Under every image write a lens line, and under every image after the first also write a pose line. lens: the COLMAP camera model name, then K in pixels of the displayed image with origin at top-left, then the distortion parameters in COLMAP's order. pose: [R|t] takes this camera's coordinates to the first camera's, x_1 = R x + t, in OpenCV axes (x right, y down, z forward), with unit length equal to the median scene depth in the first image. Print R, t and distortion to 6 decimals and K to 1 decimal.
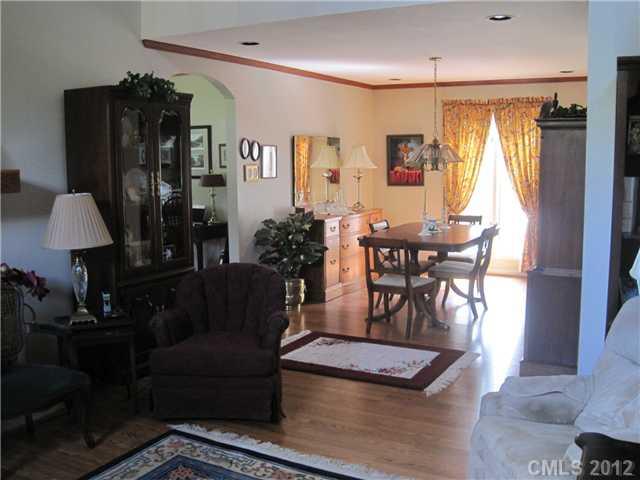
lens RADIAL K [[650.9, 0, 320.0], [0, 650.9, 240.0], [0, 0, 1]] dist [-0.148438, 0.026690]
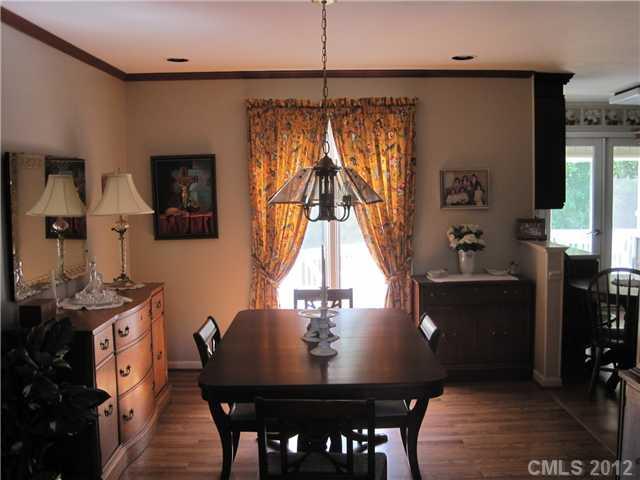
lens RADIAL K [[650.9, 0, 320.0], [0, 650.9, 240.0], [0, 0, 1]] dist [-0.148438, 0.026690]
pose [[0.877173, -0.046386, 0.477929, -0.054624], [0.068427, 0.997240, -0.028800, -0.061429], [-0.475274, 0.057966, 0.877926, 0.441480]]
